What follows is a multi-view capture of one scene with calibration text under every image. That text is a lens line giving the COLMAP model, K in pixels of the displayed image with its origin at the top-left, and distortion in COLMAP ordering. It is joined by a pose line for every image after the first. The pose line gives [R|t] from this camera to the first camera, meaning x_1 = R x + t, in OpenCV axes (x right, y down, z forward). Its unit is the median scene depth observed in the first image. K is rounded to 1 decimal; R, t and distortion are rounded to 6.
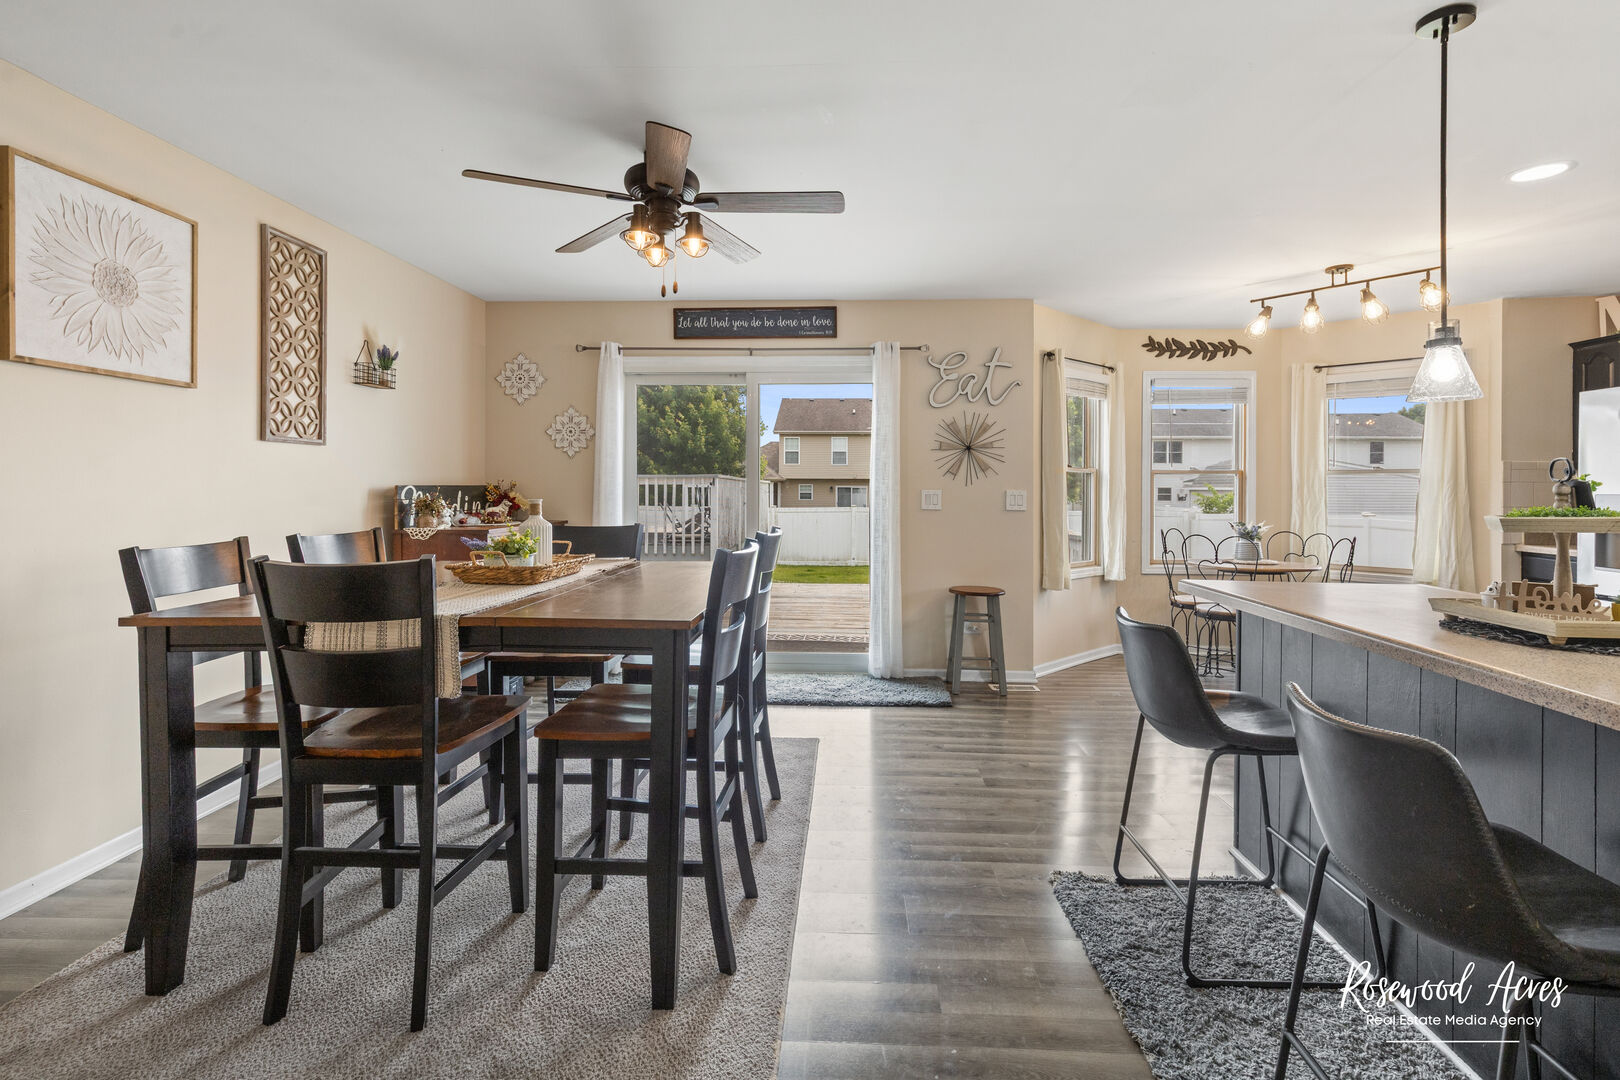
lens RADIAL K [[745.4, 0, 818.9], [0, 745.4, 486.1], [0, 0, 1]] dist [0.002562, 0.000280]
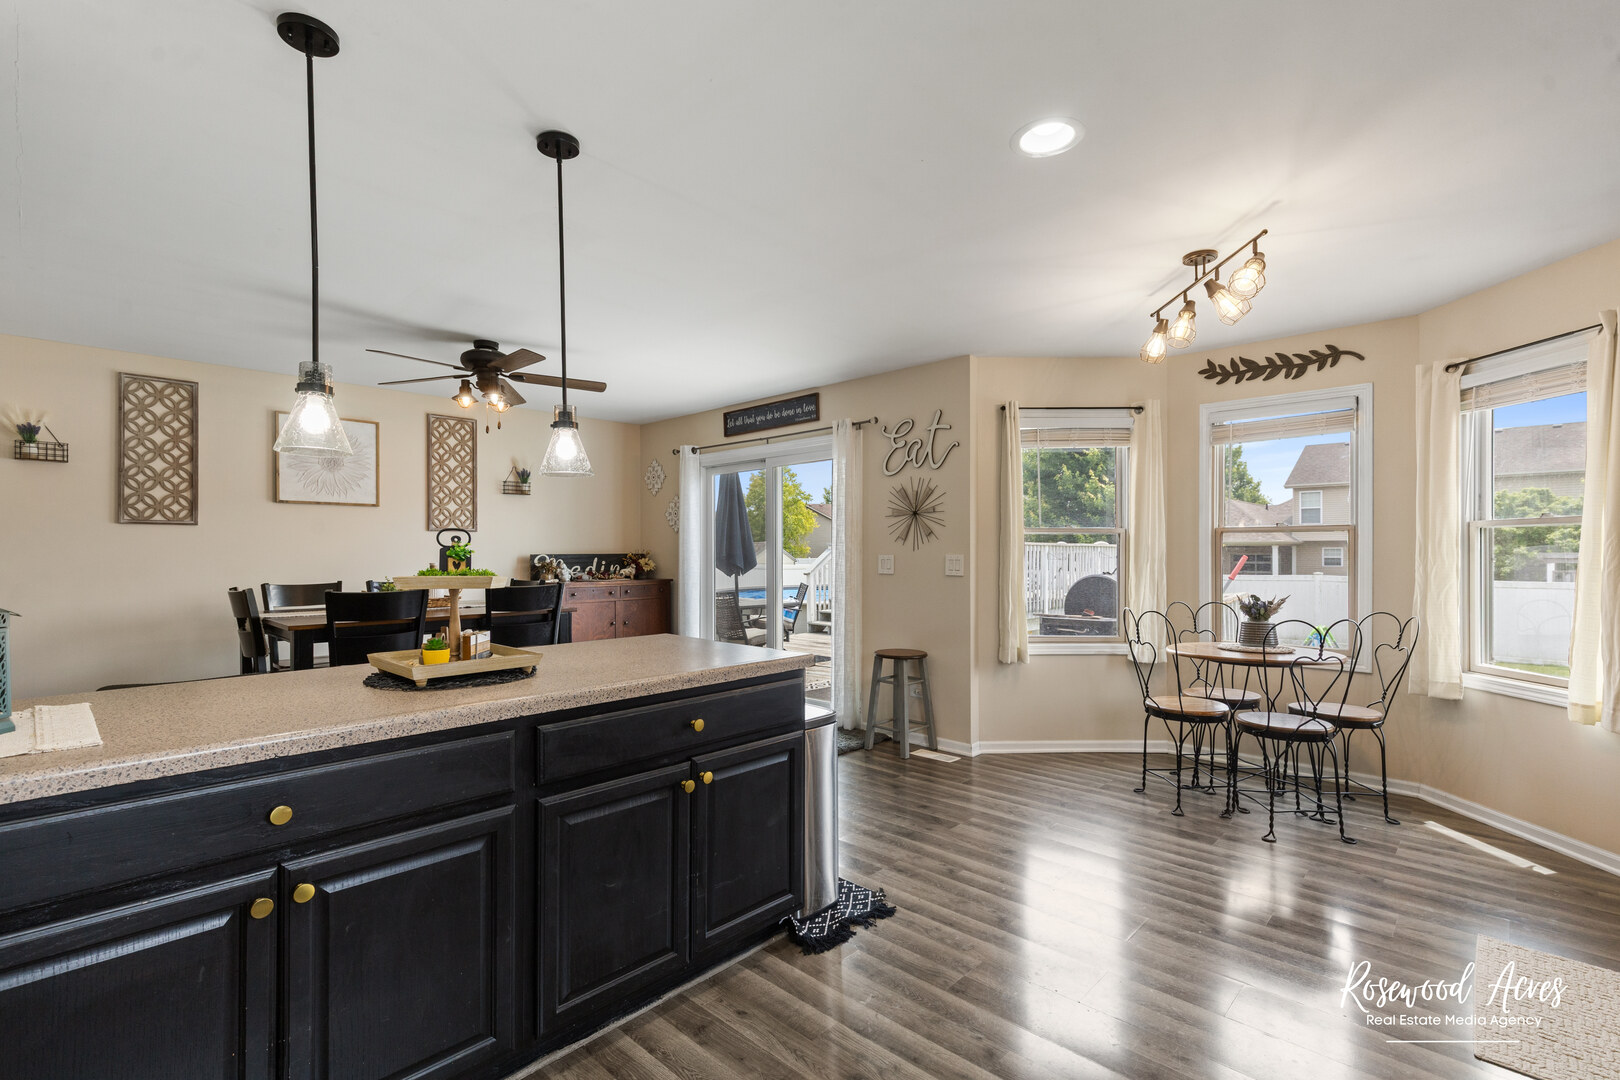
lens RADIAL K [[731.4, 0, 818.8], [0, 731.4, 558.1], [0, 0, 1]] dist [0.000785, 0.000214]
pose [[0.759067, -0.002659, -0.651007, 0.746145], [0.008069, 0.999953, 0.005324, 0.002804], [0.650962, -0.009294, 0.759053, 0.161727]]
